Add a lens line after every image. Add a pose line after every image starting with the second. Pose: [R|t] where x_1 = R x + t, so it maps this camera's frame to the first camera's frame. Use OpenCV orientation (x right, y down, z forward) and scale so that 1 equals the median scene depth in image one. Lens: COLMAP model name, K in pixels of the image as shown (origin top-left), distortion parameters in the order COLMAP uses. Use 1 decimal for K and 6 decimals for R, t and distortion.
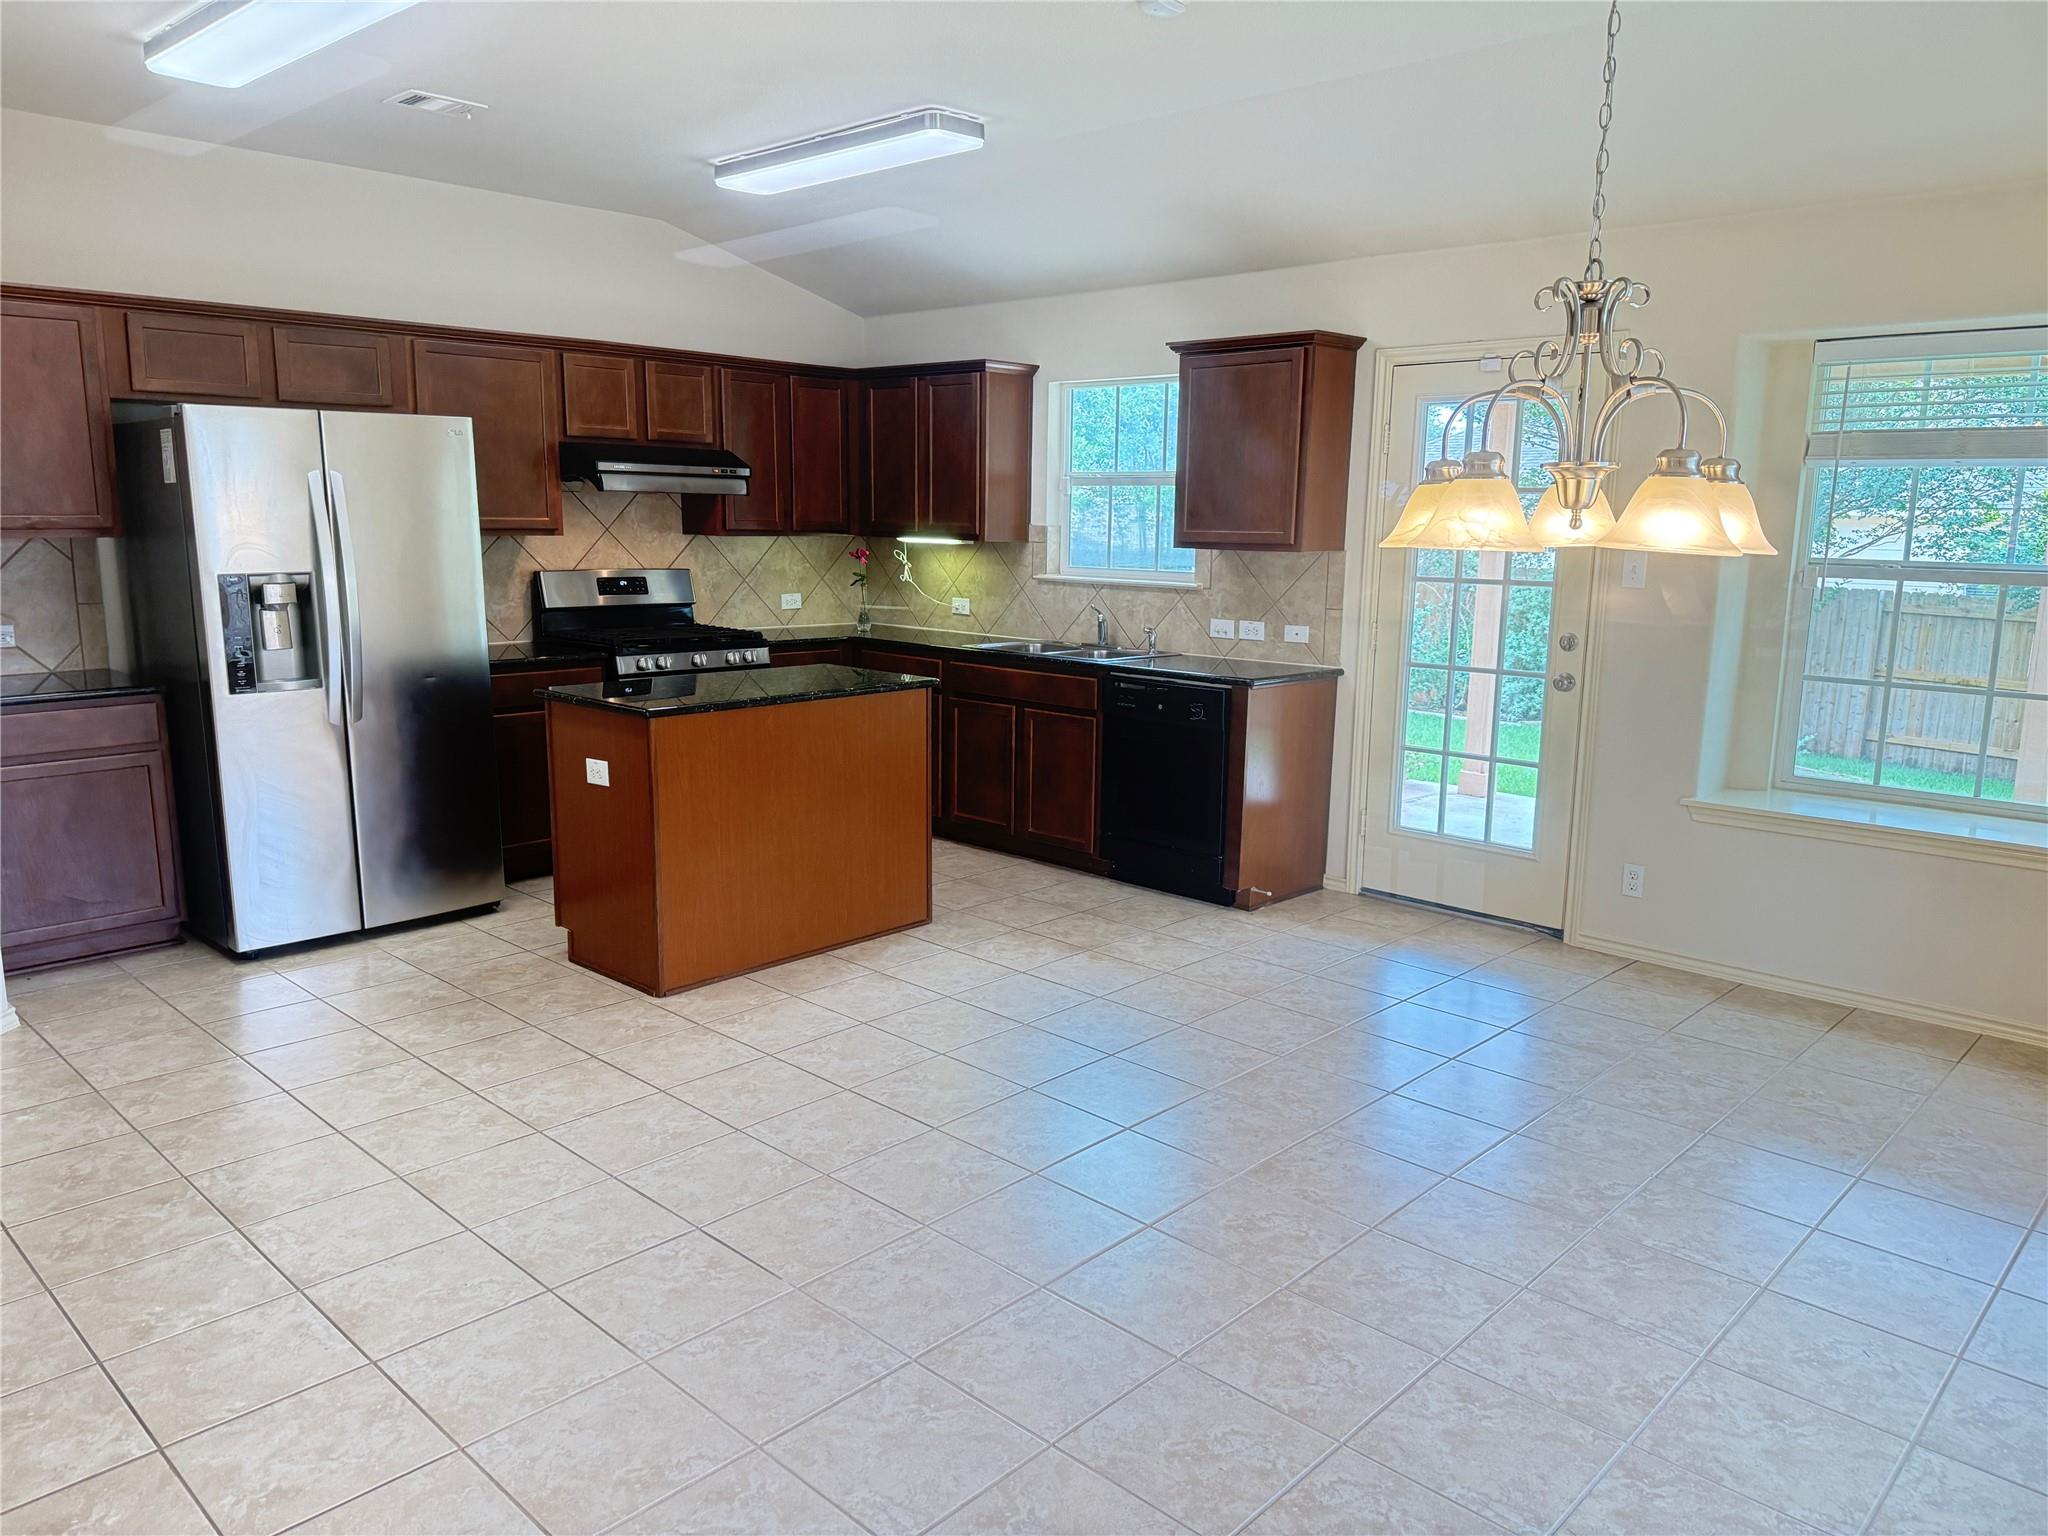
lens RADIAL K [[1420.3, 0, 1036.8], [0, 1420.3, 772.4], [0, 0, 1]] dist [0.131965, -0.208794]
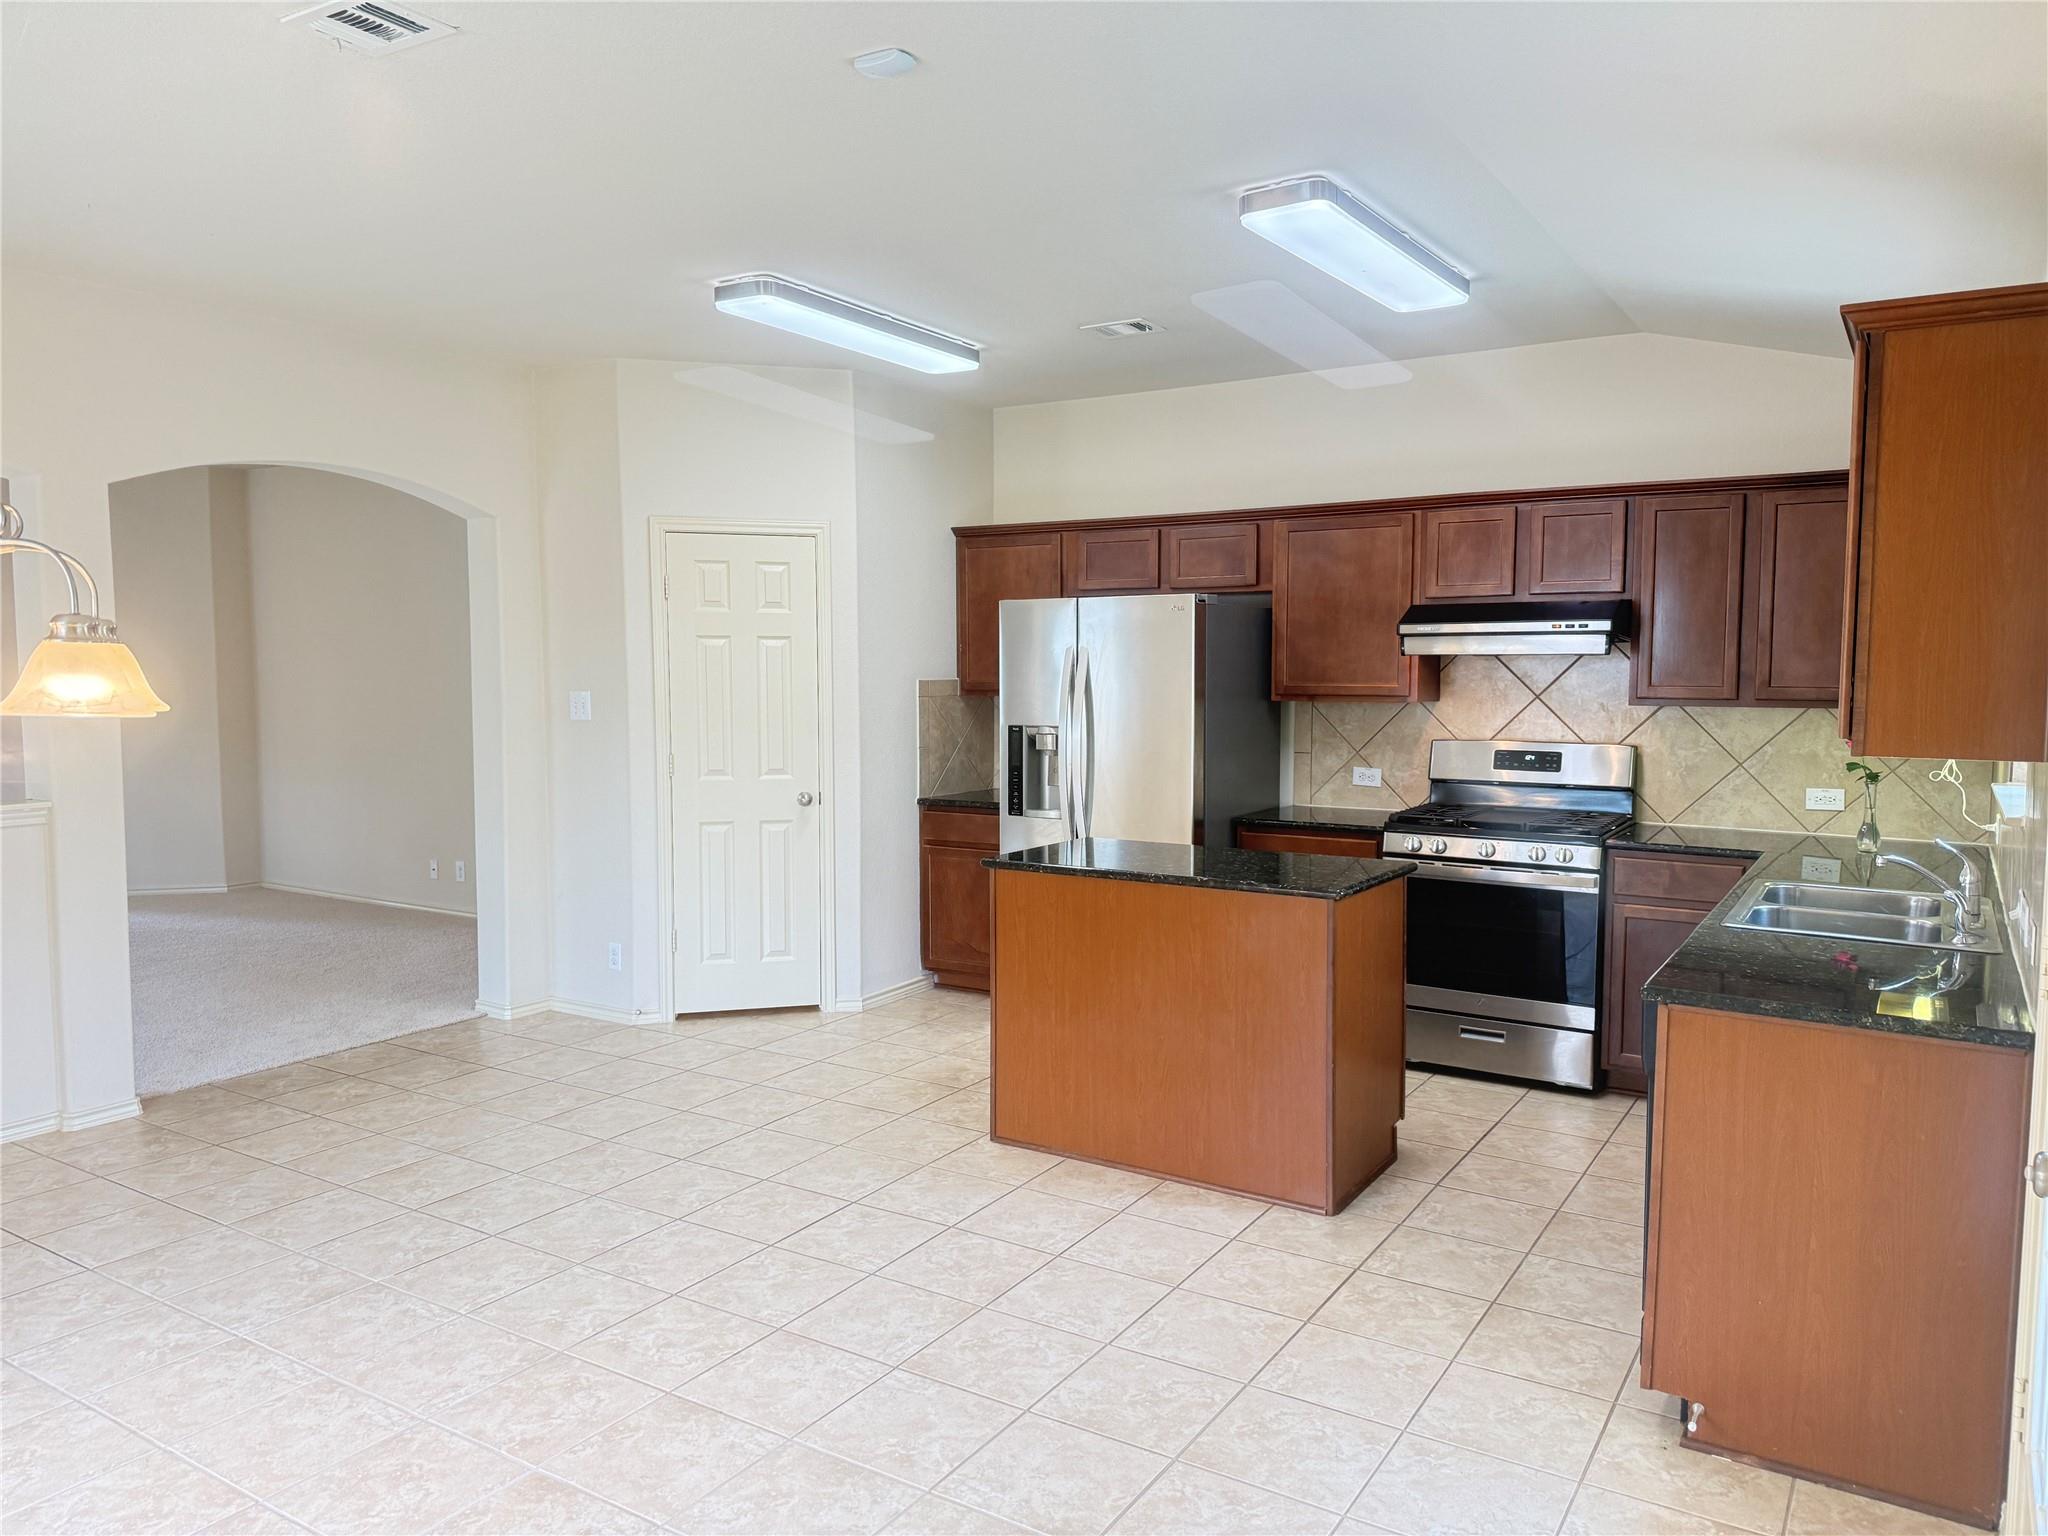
lens RADIAL K [[1420.3, 0, 1036.8], [0, 1420.3, 772.4], [0, 0, 1]] dist [0.131965, -0.208794]
pose [[0.188978, 0.064862, -0.979837, 0.589683], [-0.175778, 0.983934, 0.031232, -0.113522], [0.966121, 0.166331, 0.197343, 0.630280]]
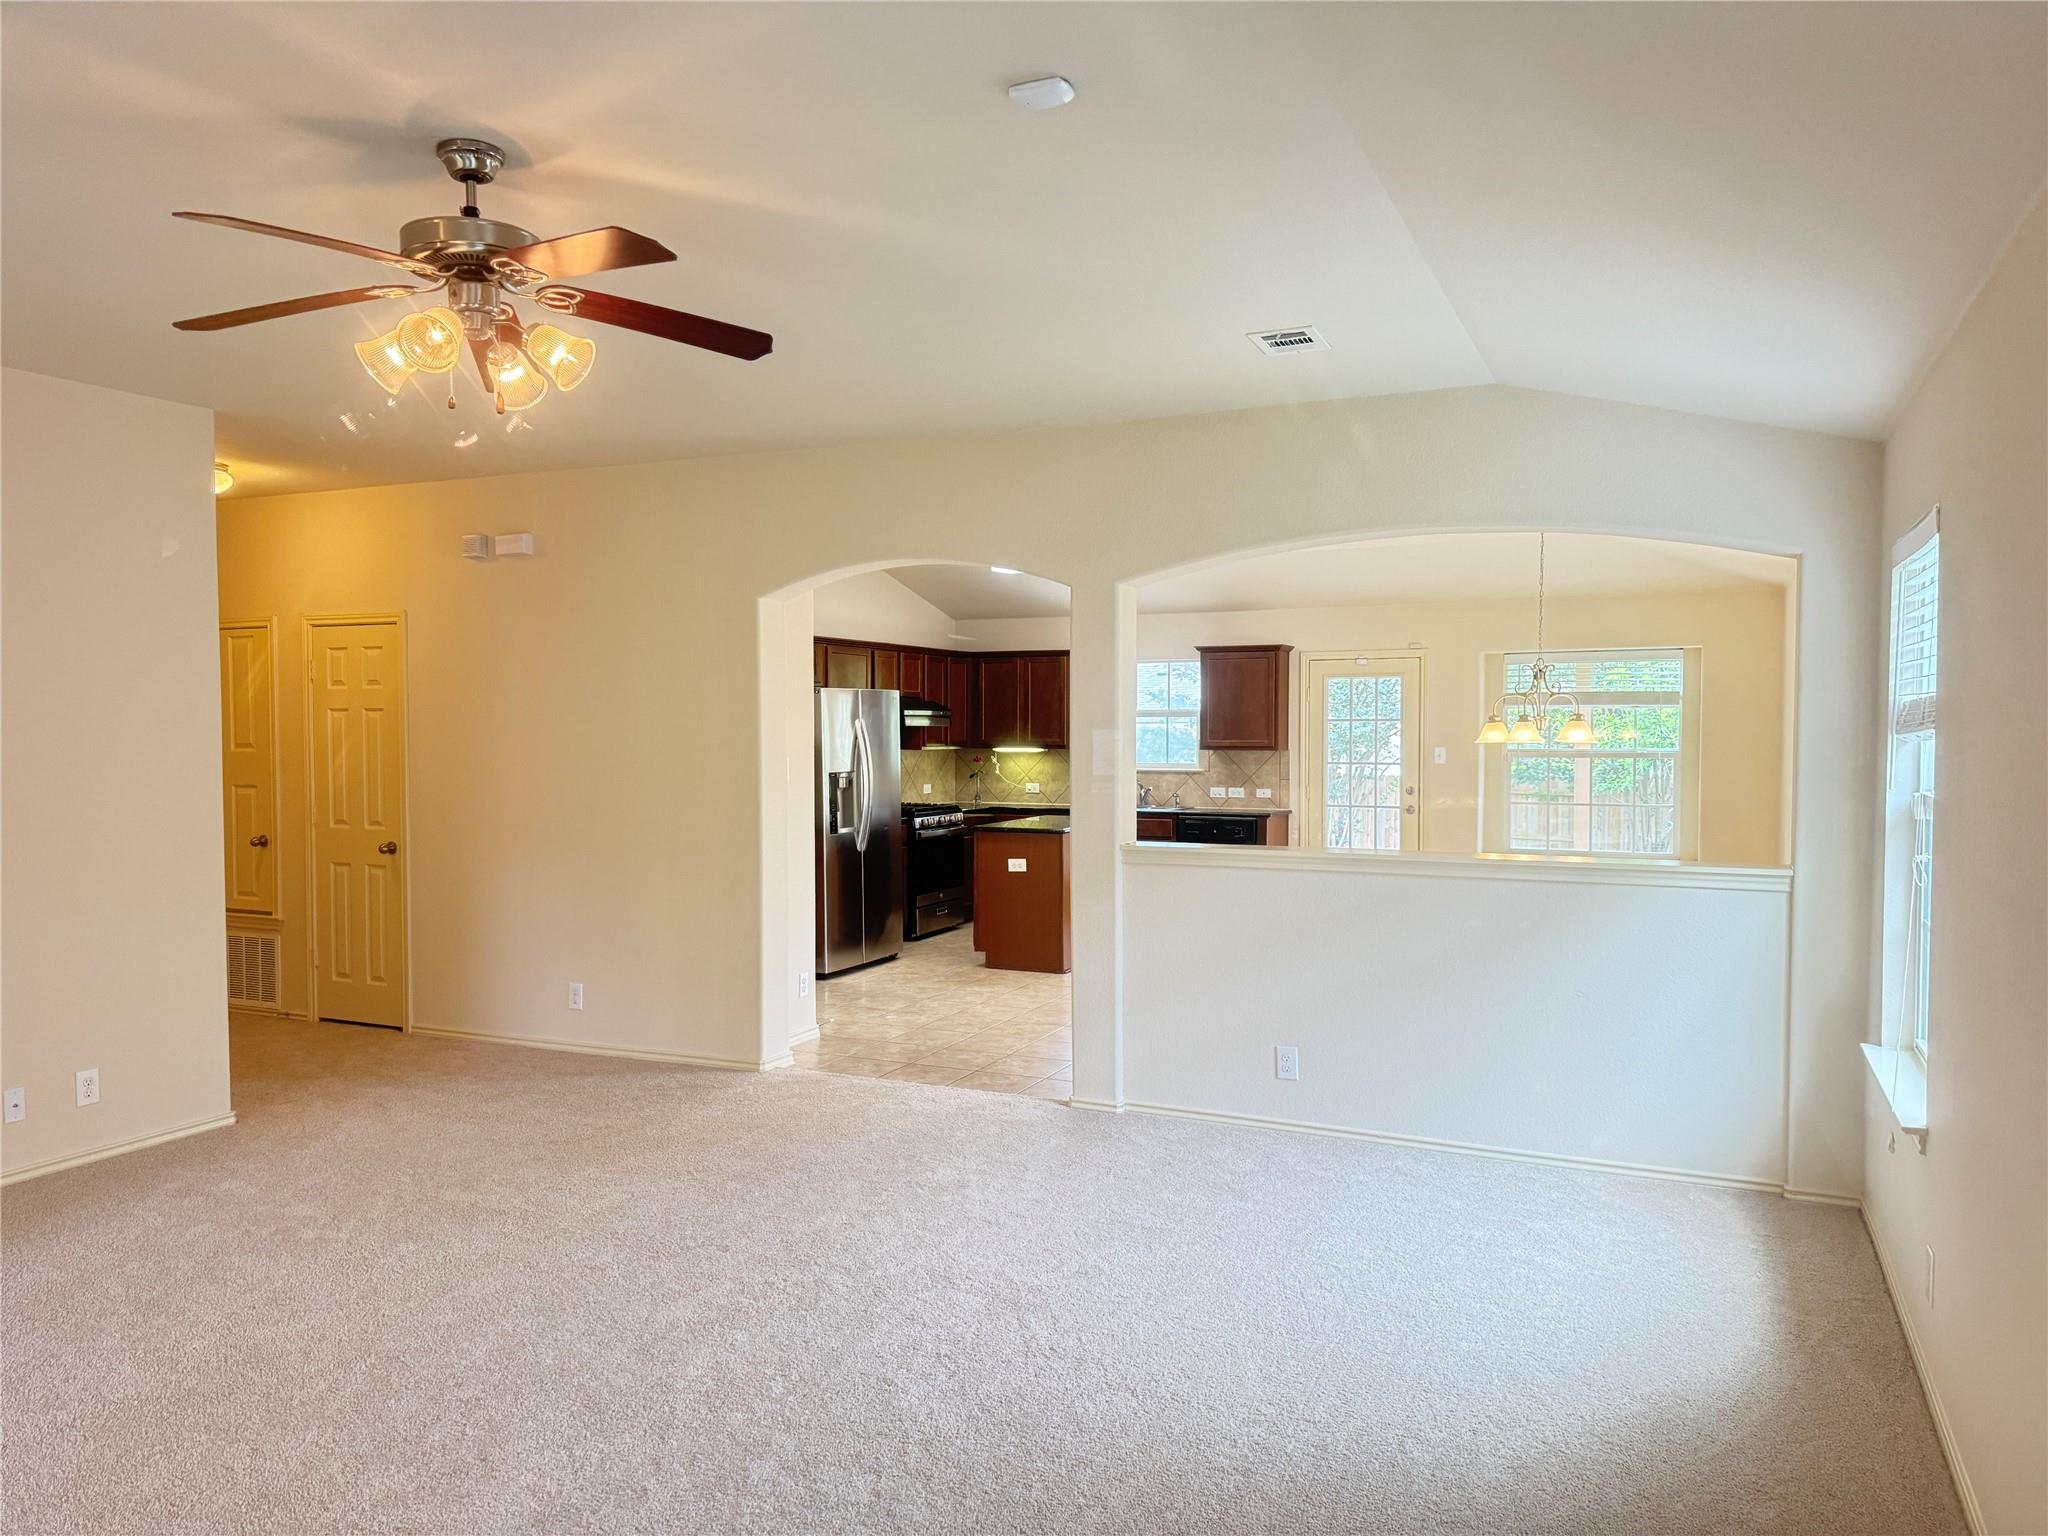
lens RADIAL K [[1420.3, 0, 1036.8], [0, 1420.3, 772.4], [0, 0, 1]] dist [0.131965, -0.208794]
pose [[0.947010, -0.025009, 0.320229, -0.746389], [0.071990, 0.988128, -0.135726, 0.117050], [-0.313033, 0.151587, 0.937567, -0.723455]]
